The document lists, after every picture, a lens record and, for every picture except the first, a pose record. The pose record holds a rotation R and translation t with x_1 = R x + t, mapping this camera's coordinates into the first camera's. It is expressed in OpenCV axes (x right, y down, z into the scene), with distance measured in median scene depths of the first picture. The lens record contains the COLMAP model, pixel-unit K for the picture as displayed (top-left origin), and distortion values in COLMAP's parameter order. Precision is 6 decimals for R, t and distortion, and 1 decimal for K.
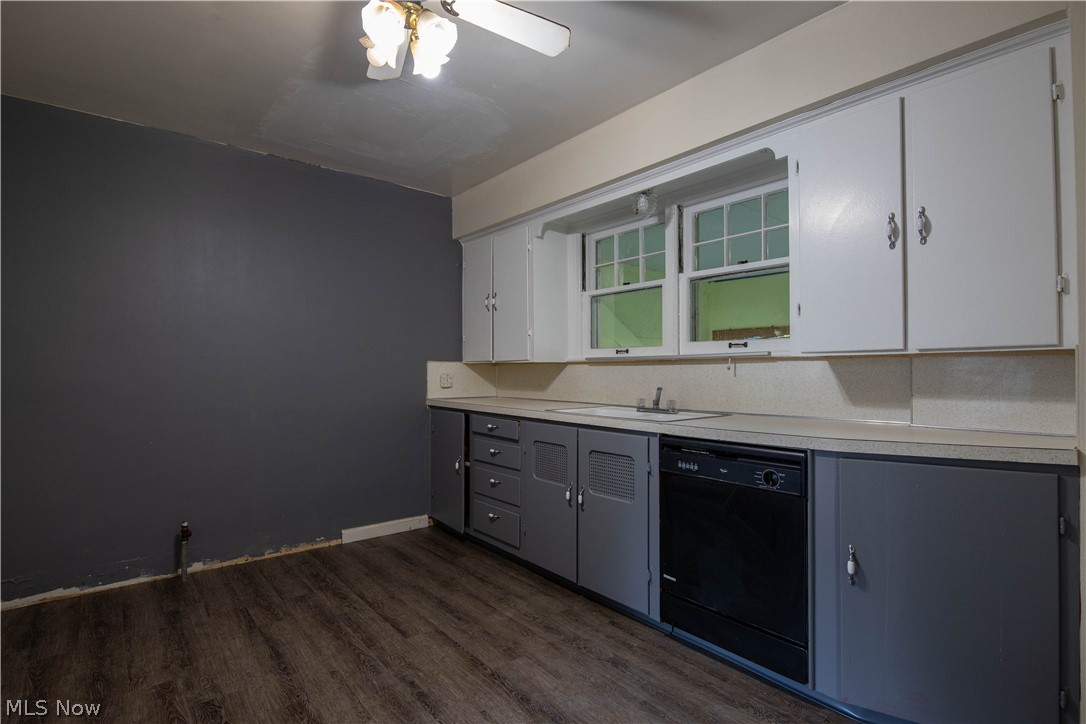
lens RADIAL K [[538.2, 0, 539.1], [0, 538.2, 365.7], [0, 0, 1]] dist [-0.000407, -0.001836]
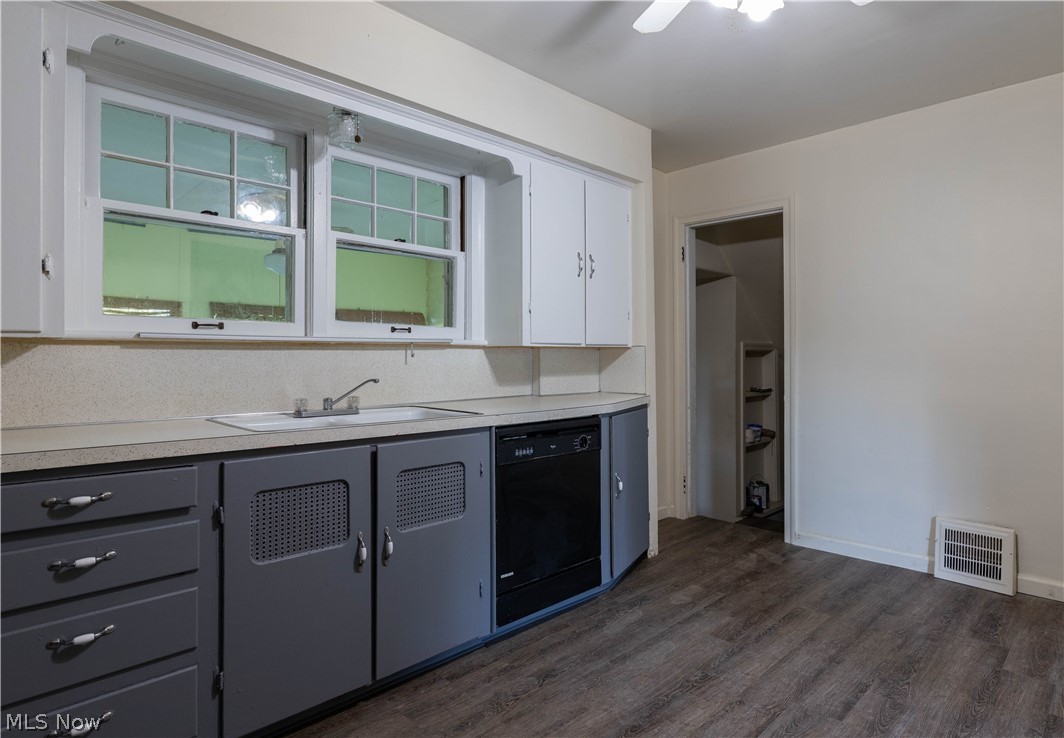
lens RADIAL K [[604.2, 0, 572.2], [0, 604.2, 352.1], [0, 0, 1]] dist [0.004672, 0.000832]
pose [[-0.136798, 0.010174, 0.990547, -0.766954], [-0.007607, 0.999907, -0.011321, 0.009696], [-0.990570, -0.009083, -0.136708, 0.948068]]
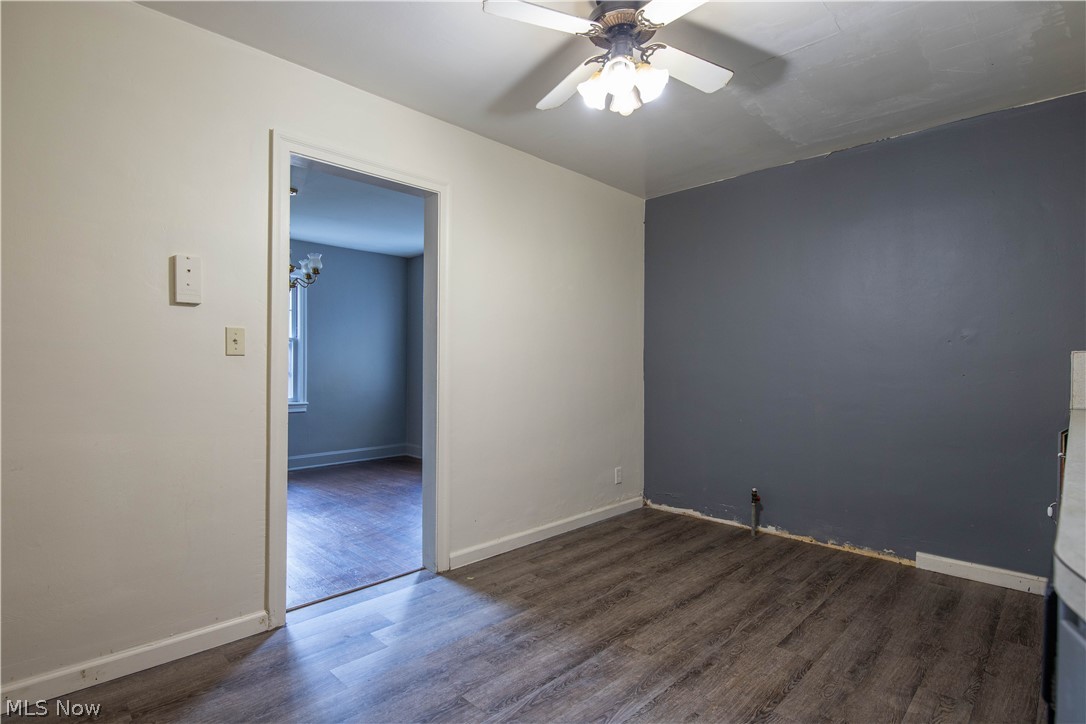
lens RADIAL K [[538.2, 0, 537.5], [0, 538.2, 365.8], [0, 0, 1]] dist [-0.000407, -0.001836]
pose [[0.107994, 0.002865, -0.994147, 0.576065], [0.004335, 0.999985, 0.003352, 0.006546], [0.994142, -0.004672, 0.107980, 0.425925]]
